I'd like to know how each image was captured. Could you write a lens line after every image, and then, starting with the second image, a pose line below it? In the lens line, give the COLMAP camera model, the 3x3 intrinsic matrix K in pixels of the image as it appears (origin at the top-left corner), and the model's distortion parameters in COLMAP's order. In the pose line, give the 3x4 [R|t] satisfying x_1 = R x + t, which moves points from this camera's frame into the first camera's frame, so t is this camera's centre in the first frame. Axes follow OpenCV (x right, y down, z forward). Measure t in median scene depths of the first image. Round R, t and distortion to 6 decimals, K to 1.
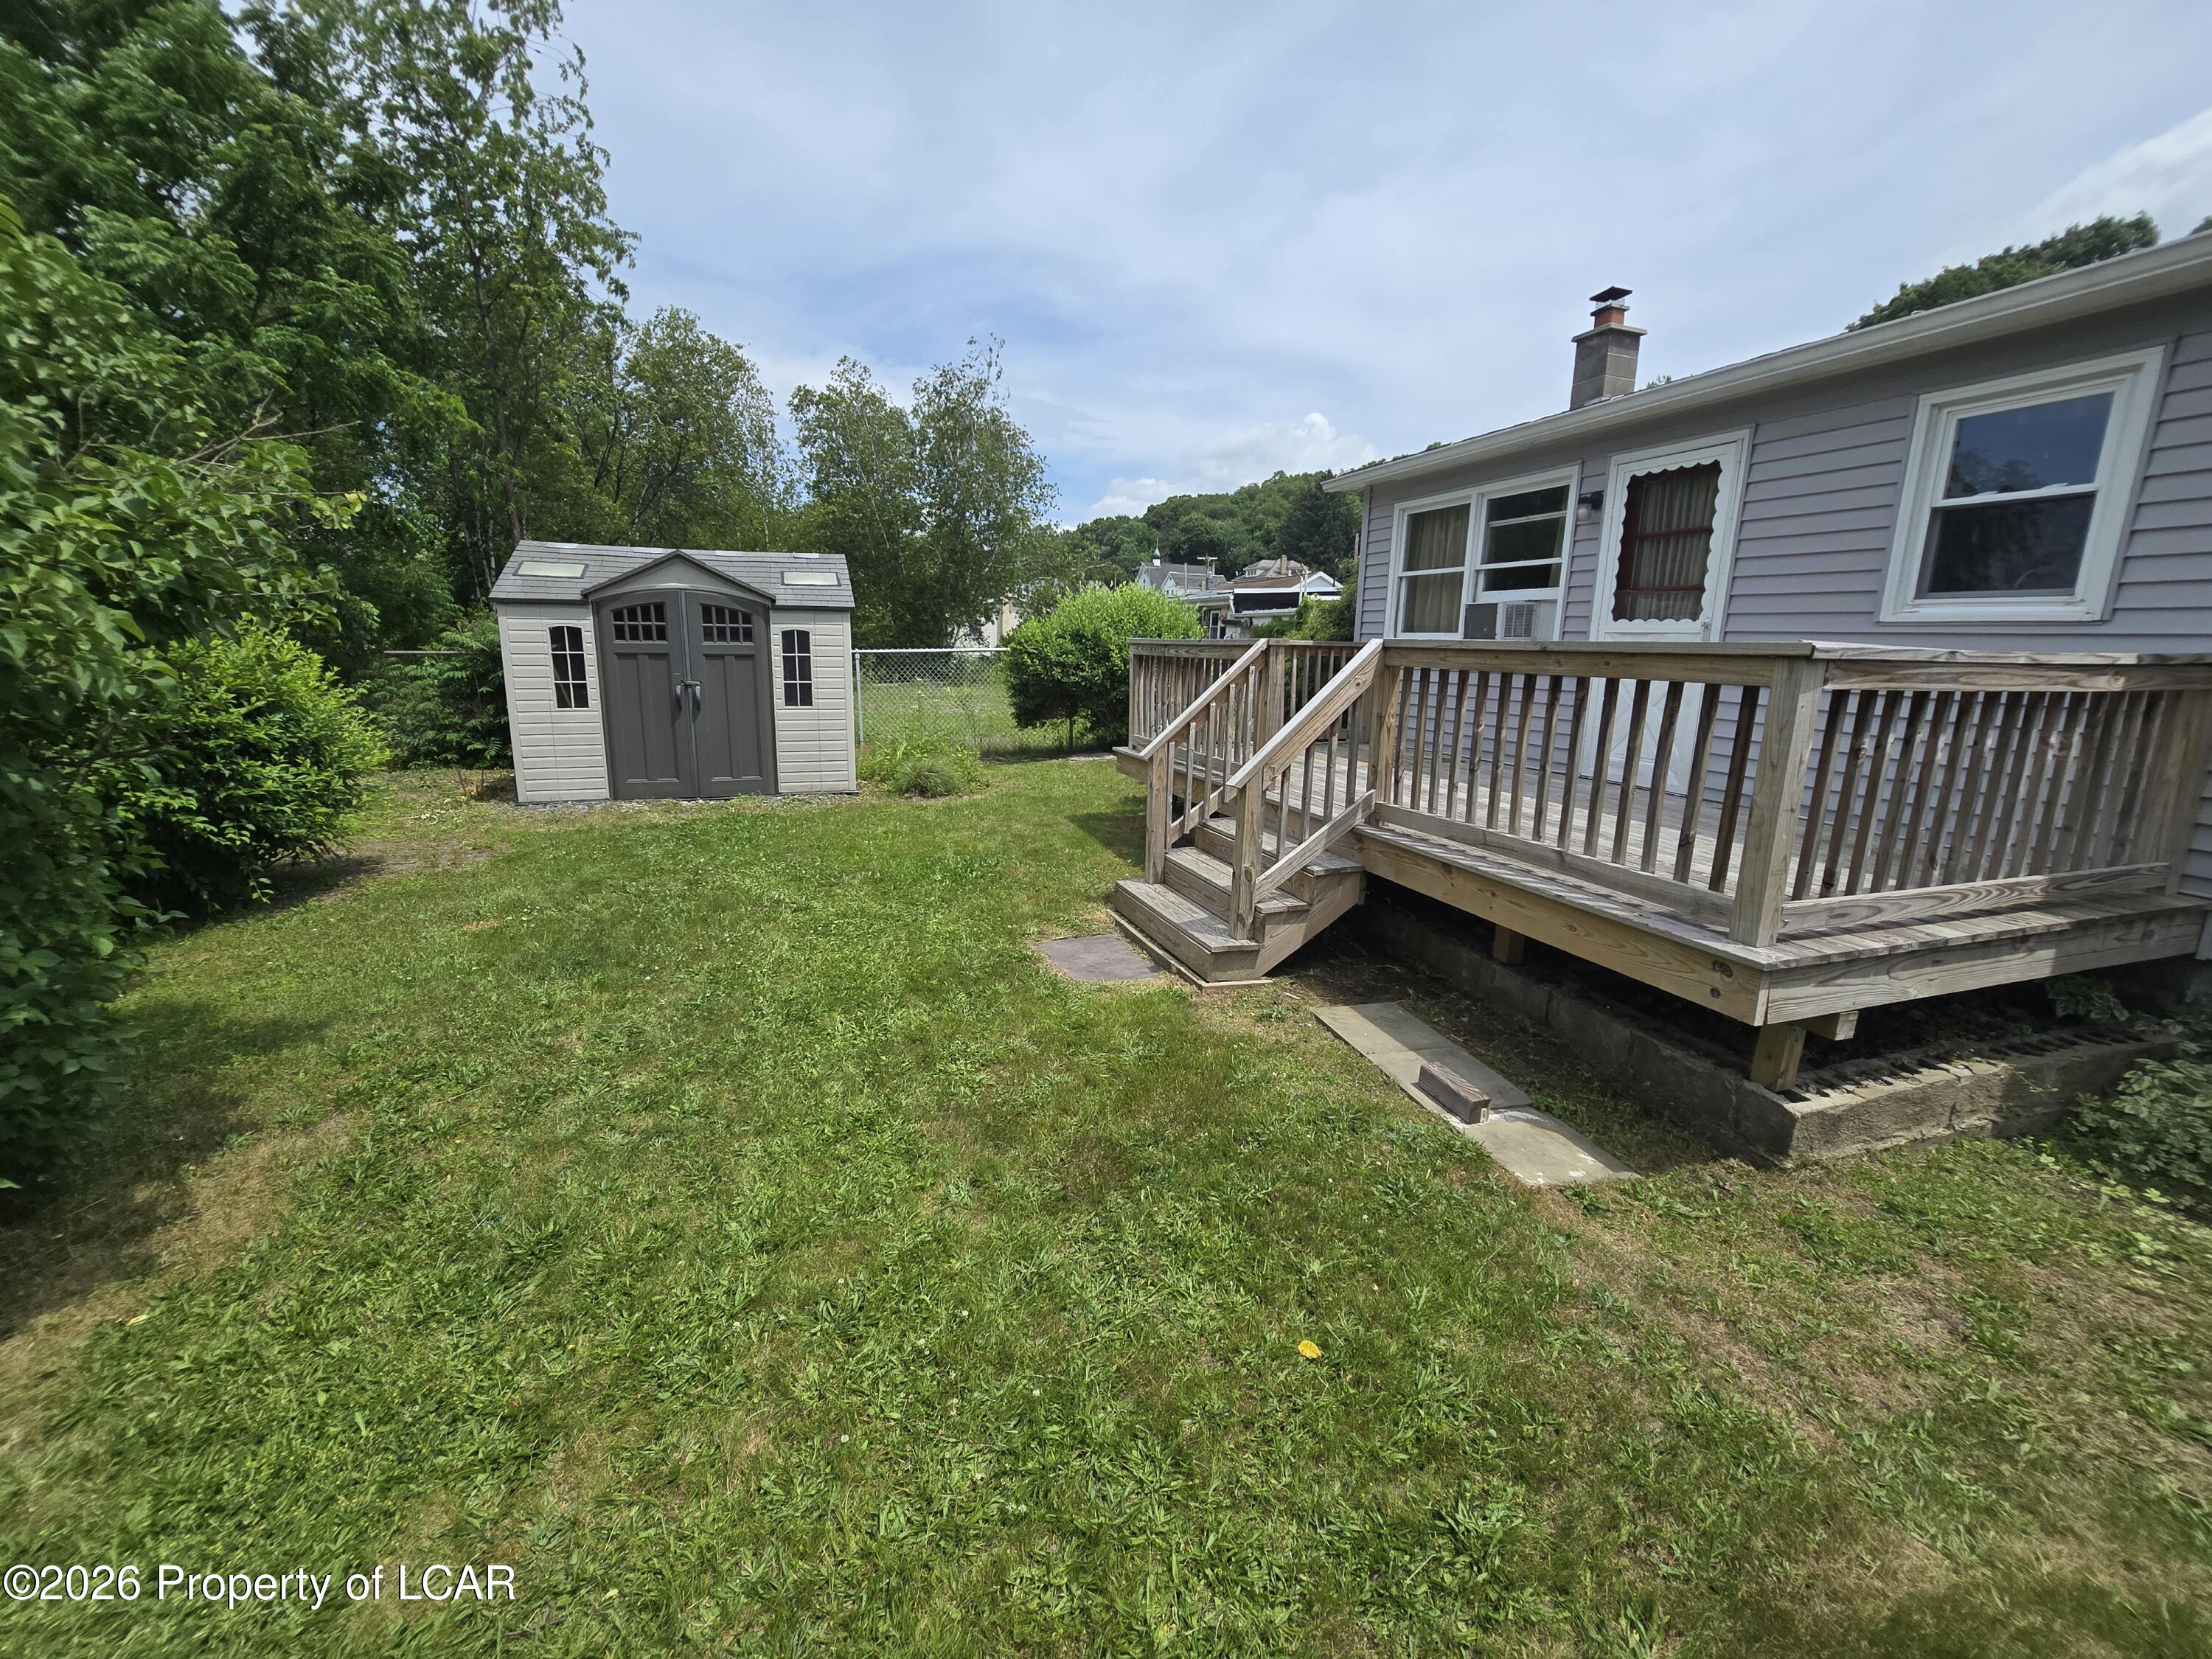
lens RADIAL K [[913.5, 0, 1114.1], [0, 913.5, 821.8], [0, 0, 1]] dist [-0.001589, -0.000578]
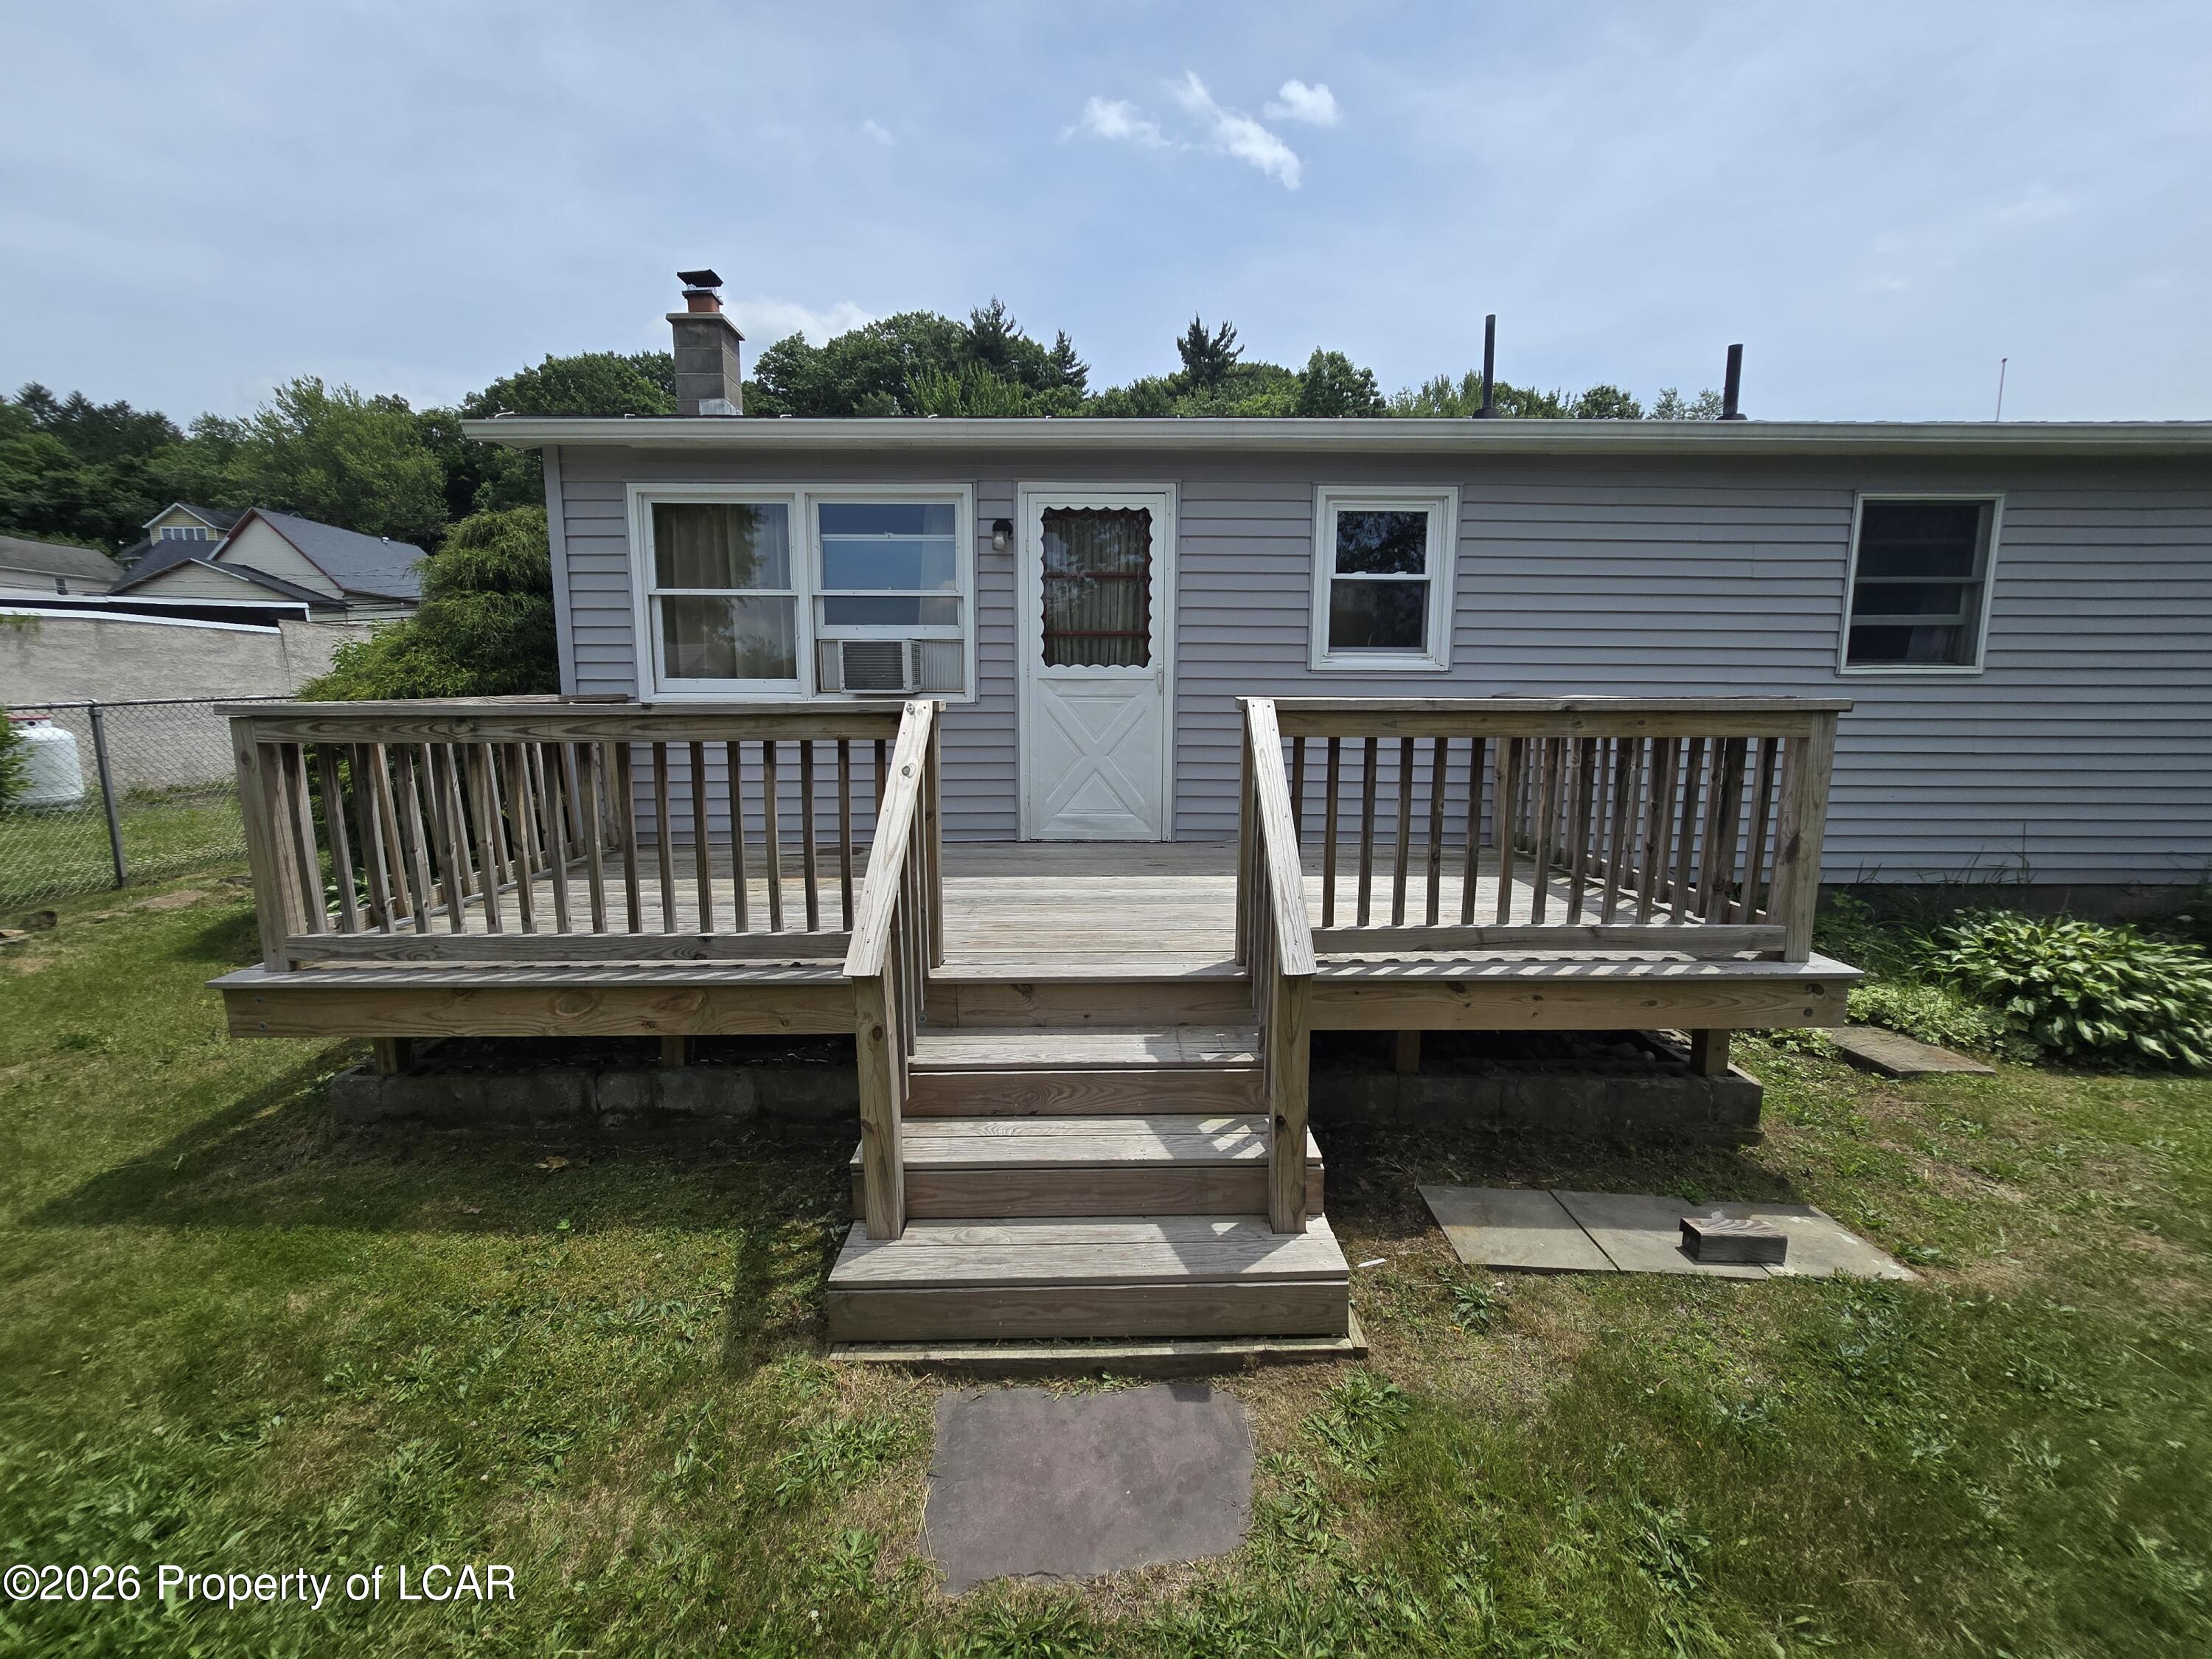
lens RADIAL K [[914.3, 0, 1104.8], [0, 914.3, 815.0], [0, 0, 1]] dist [-0.002759, -0.000943]
pose [[0.327820, -0.148340, 0.933022, -0.365664], [0.190458, 0.977696, 0.088524, -0.181648], [-0.925343, 0.148681, 0.348761, 0.815338]]
